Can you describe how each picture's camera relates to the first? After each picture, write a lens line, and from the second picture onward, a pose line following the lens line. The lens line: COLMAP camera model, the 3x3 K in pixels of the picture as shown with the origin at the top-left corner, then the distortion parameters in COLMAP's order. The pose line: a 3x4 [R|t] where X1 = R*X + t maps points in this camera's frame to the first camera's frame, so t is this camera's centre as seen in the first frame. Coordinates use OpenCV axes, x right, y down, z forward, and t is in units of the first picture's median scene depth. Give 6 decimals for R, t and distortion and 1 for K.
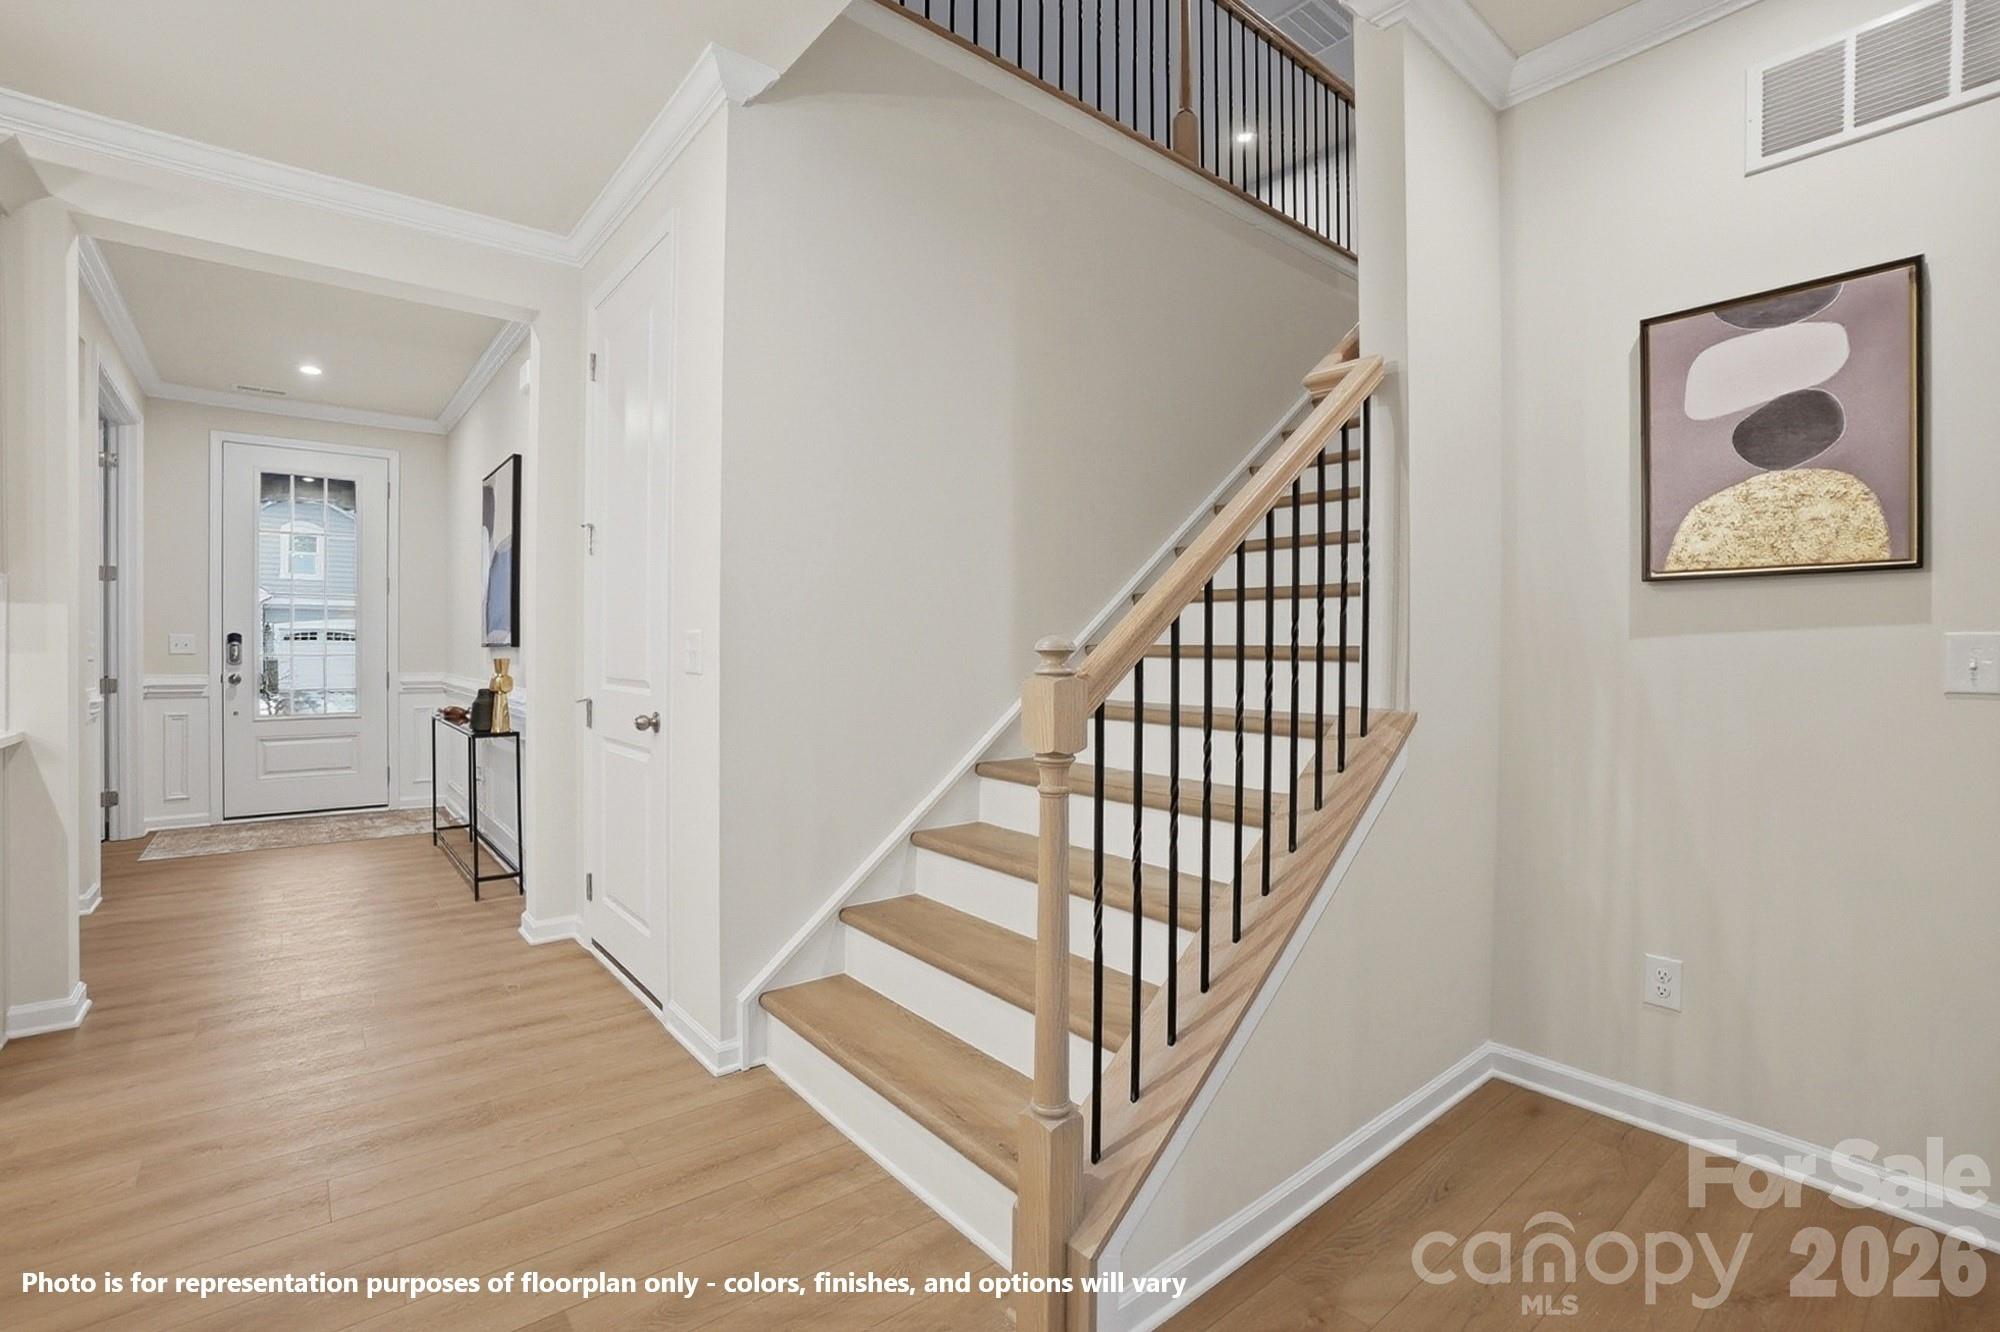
lens RADIAL K [[883.6, 0, 1000.0], [0, 883.6, 666.0], [0, 0, 1]] dist [-0.081887, 0.034234]
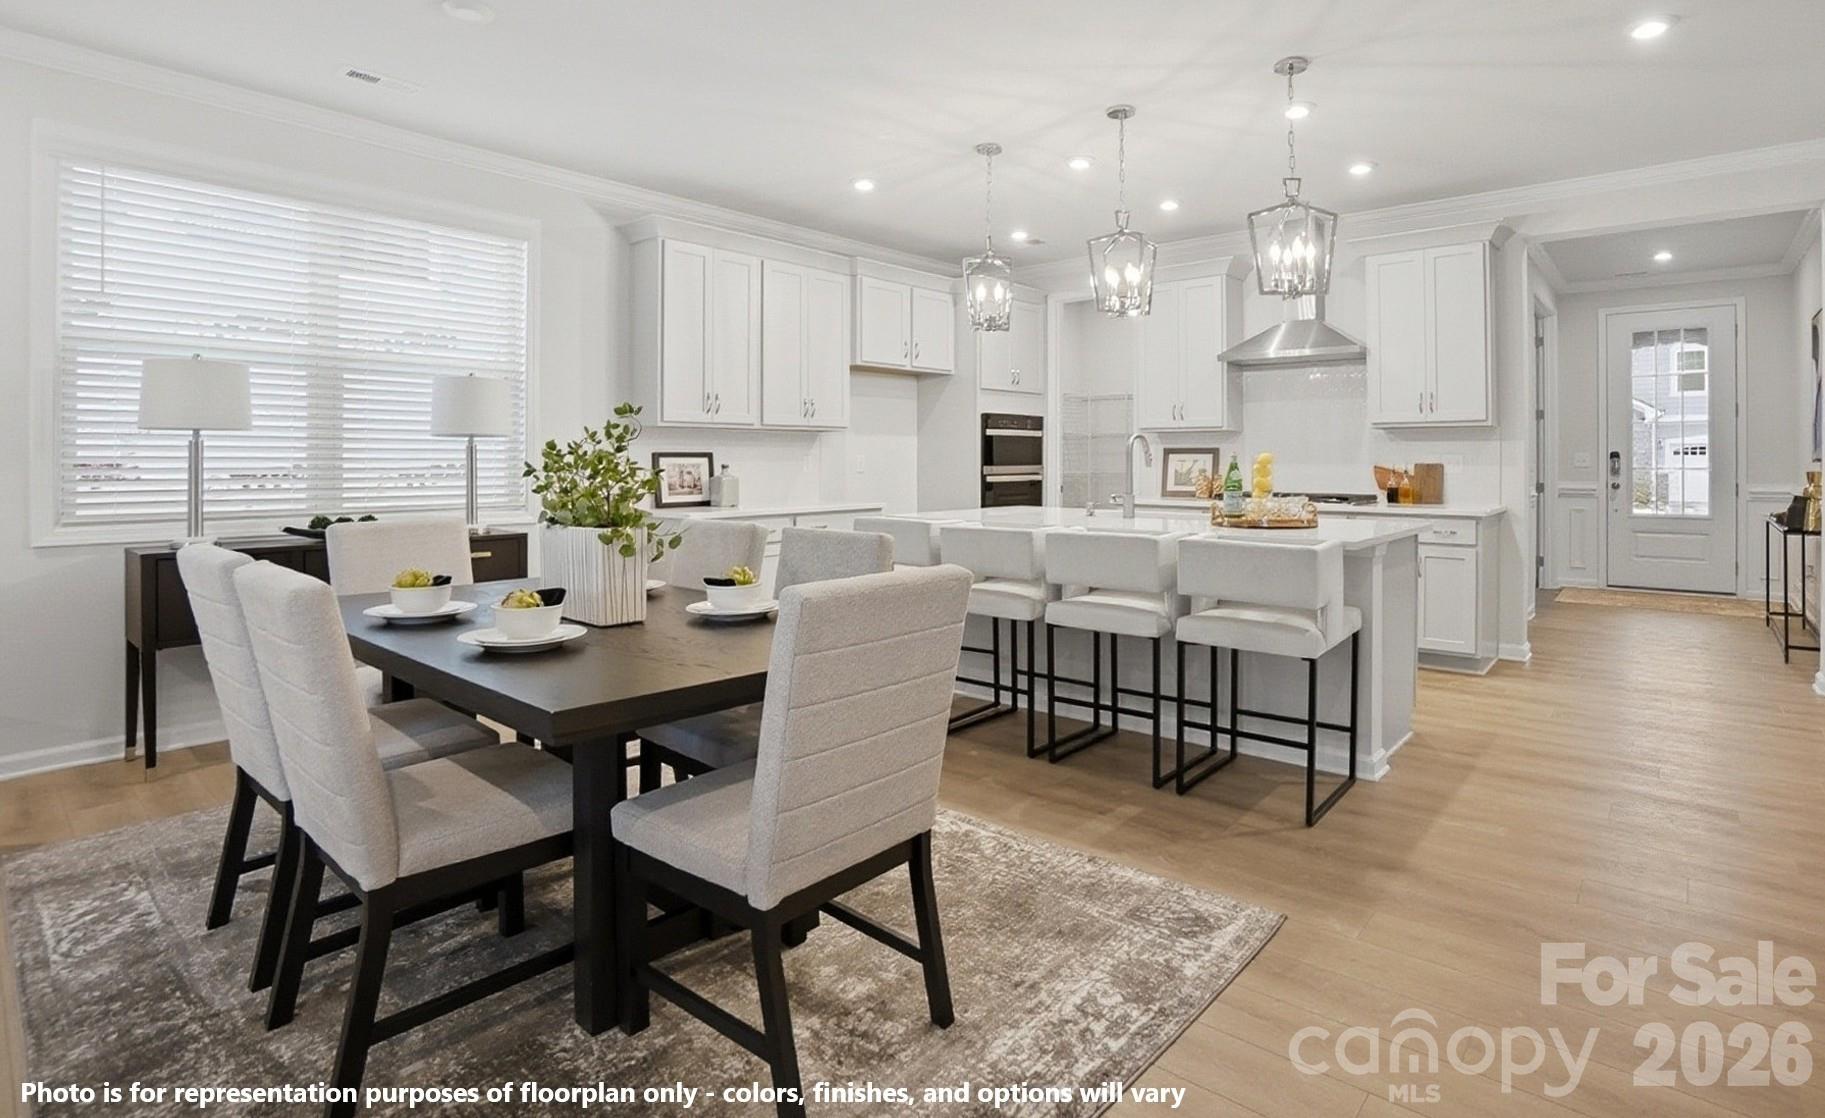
lens RADIAL K [[923.3, 0, 984.2], [0, 923.3, 430.9], [0, 0, 1]] dist [-0.056092, 0.059111]
pose [[0.210846, -0.030328, -0.977049, 0.354331], [-0.023502, 0.999072, -0.036083, 0.004826], [0.977237, 0.030570, 0.209937, -0.340973]]
